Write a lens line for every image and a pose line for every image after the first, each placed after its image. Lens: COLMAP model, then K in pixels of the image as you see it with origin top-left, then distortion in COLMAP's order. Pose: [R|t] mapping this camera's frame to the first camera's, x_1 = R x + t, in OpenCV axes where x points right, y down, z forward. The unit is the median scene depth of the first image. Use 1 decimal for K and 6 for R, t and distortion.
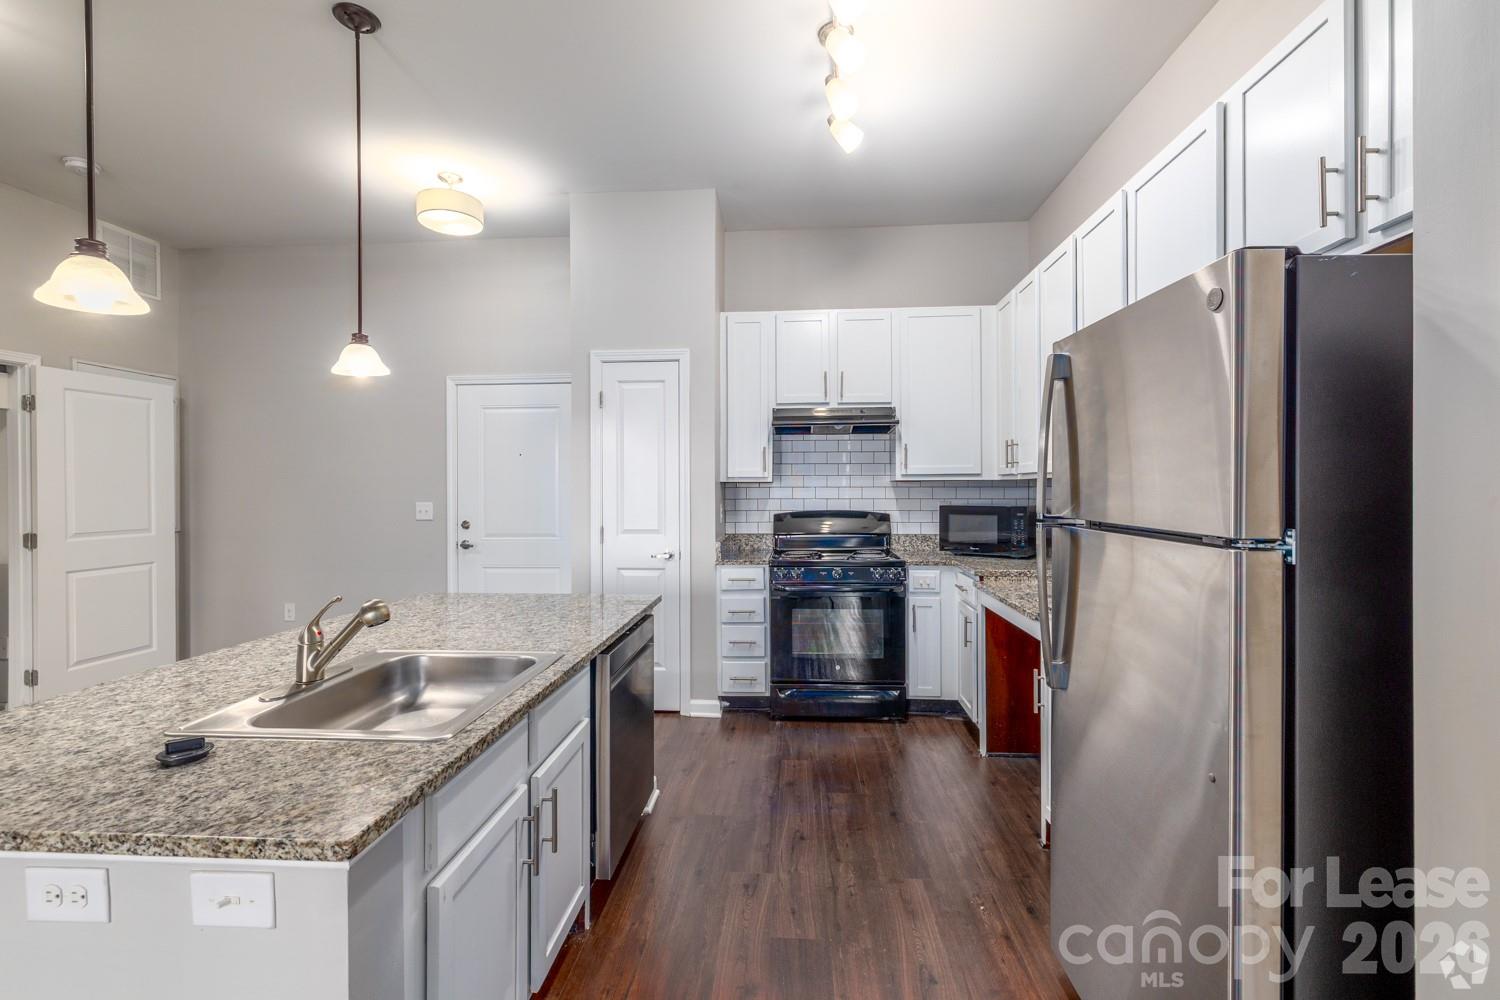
lens RADIAL K [[639.1, 0, 749.6], [0, 639.1, 487.9], [0, 0, 1]] dist [0.000860, 0.000524]
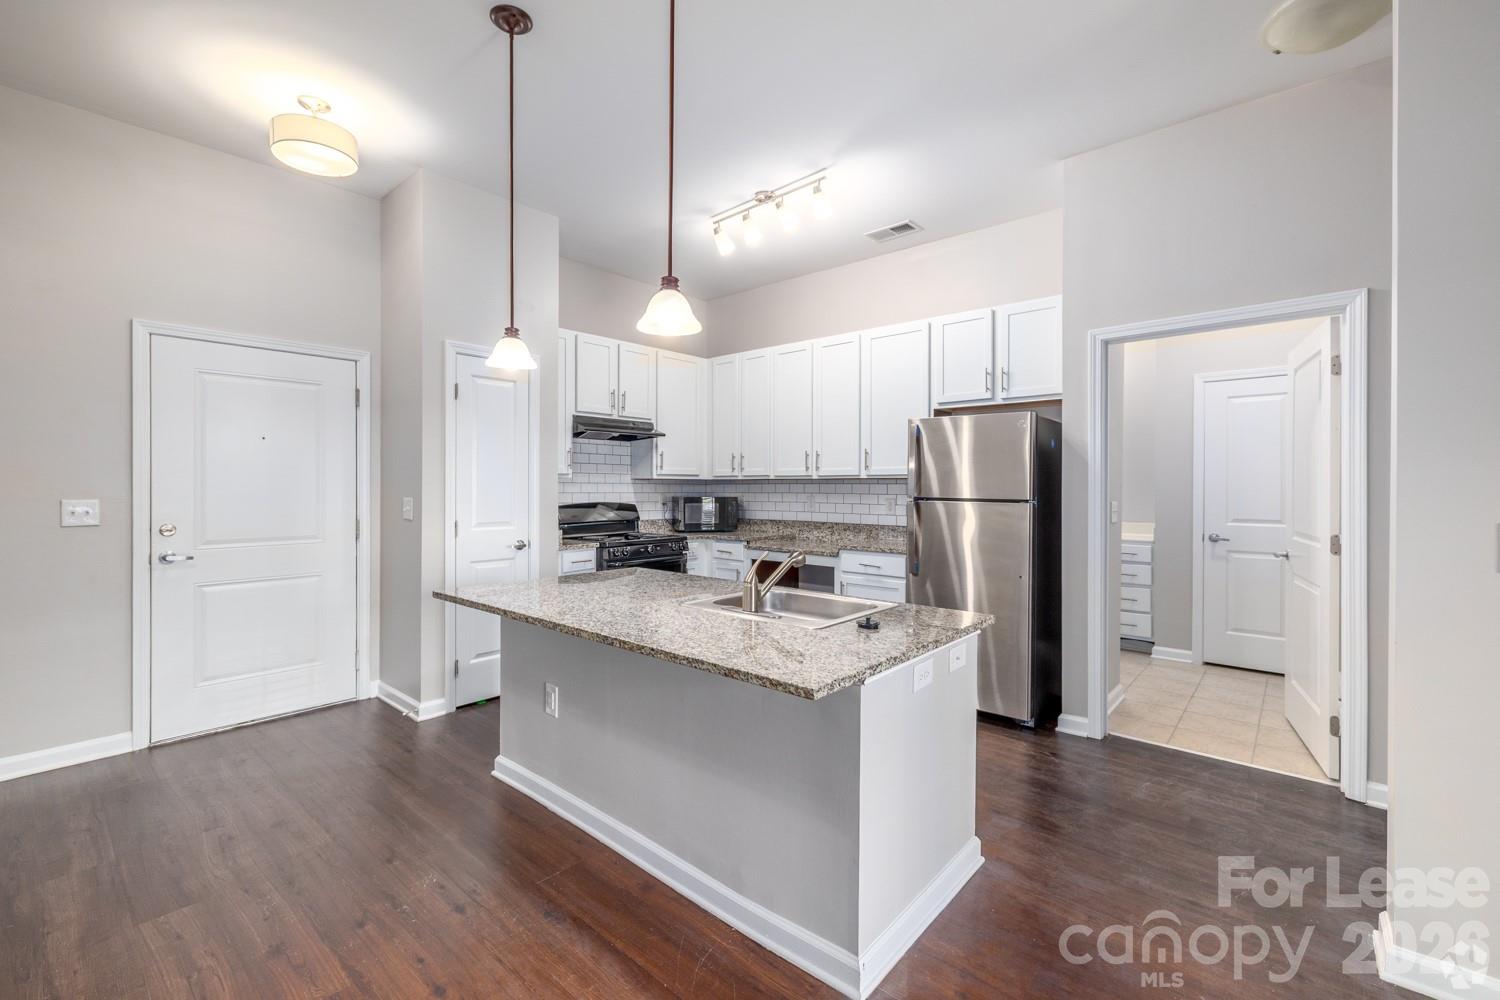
lens RADIAL K [[639.1, 0, 749.6], [0, 639.1, 487.9], [0, 0, 1]] dist [0.000860, 0.000524]
pose [[0.600793, 0.004136, 0.799394, -0.715255], [-0.005982, 0.999982, -0.000678, 0.007431], [-0.799382, -0.004375, 0.600807, 0.049849]]
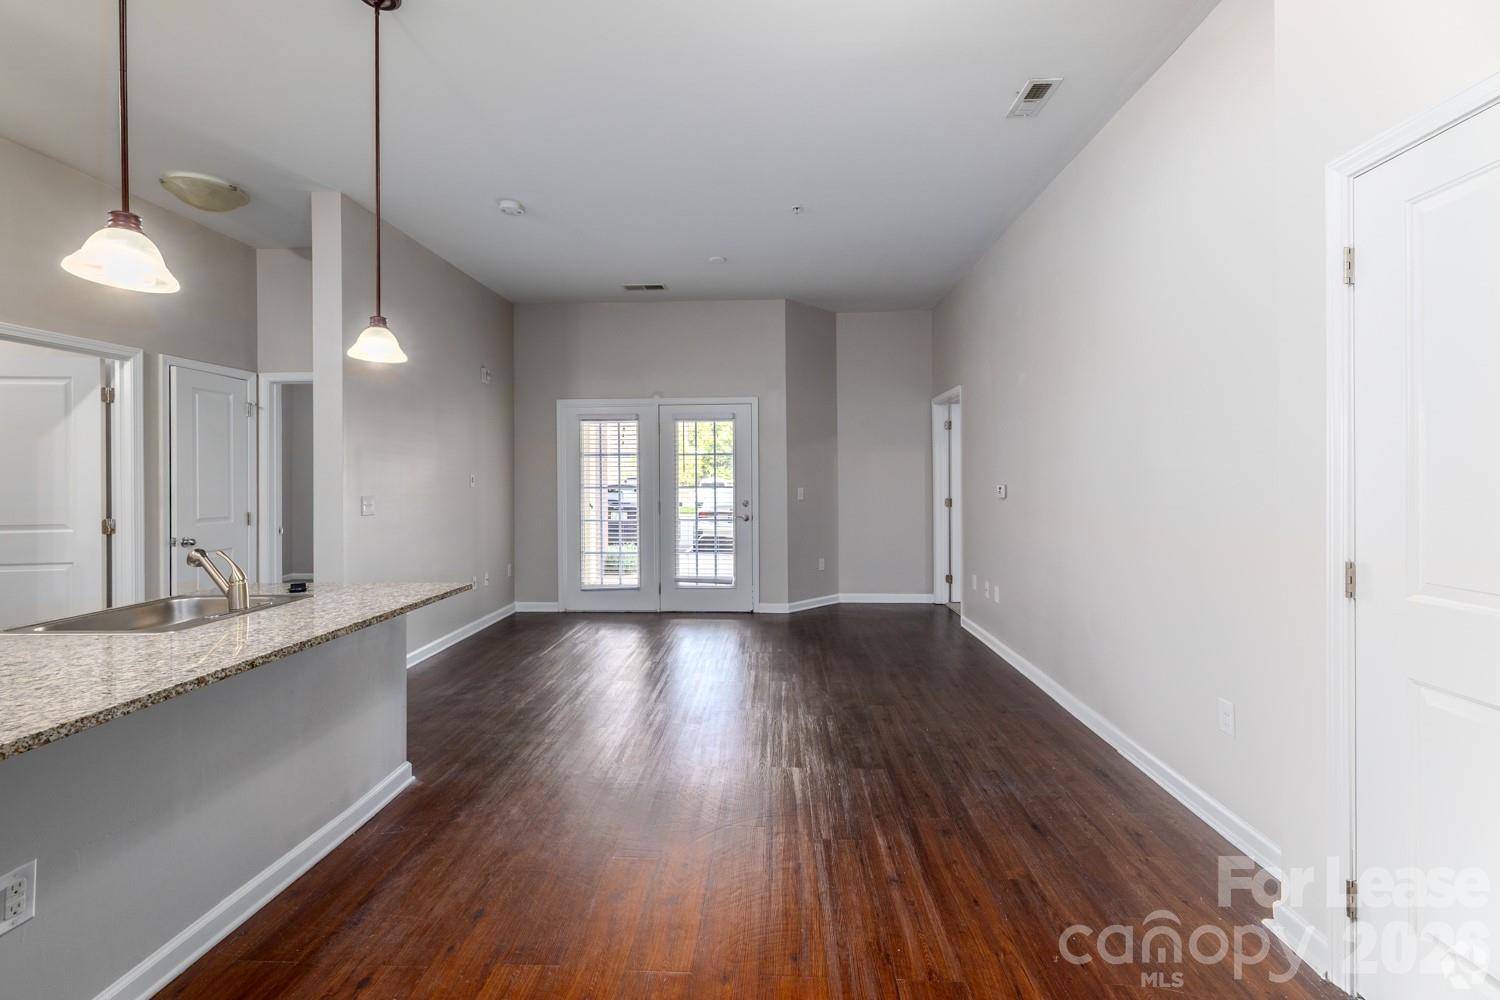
lens RADIAL K [[634.8, 0, 746.3], [0, 634.8, 480.4], [0, 0, 1]] dist [0.000849, 0.000800]
pose [[-0.999496, 0.012962, -0.028989, -0.696507], [0.012899, 0.999914, 0.002382, 0.006509], [0.029017, 0.002006, -0.999577, 0.963542]]
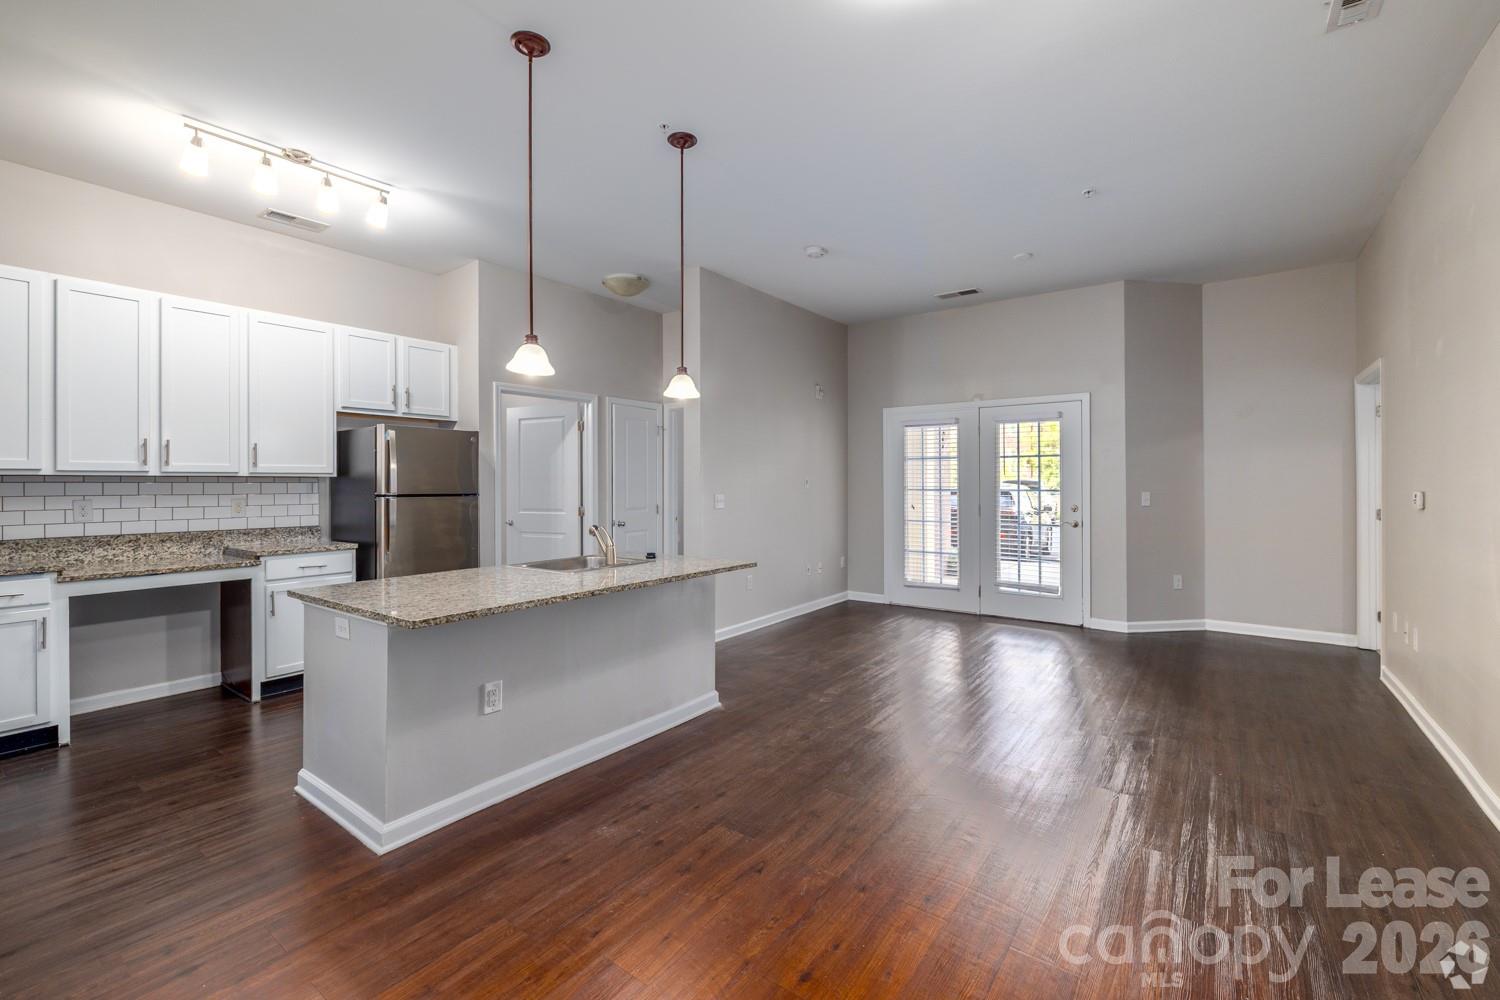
lens RADIAL K [[639.1, 0, 749.6], [0, 639.1, 487.9], [0, 0, 1]] dist [0.000860, 0.000524]
pose [[-0.846070, 0.004083, 0.533056, -0.893086], [0.007511, 0.999963, 0.004262, 0.008241], [-0.533019, 0.007610, -0.846069, 1.030116]]
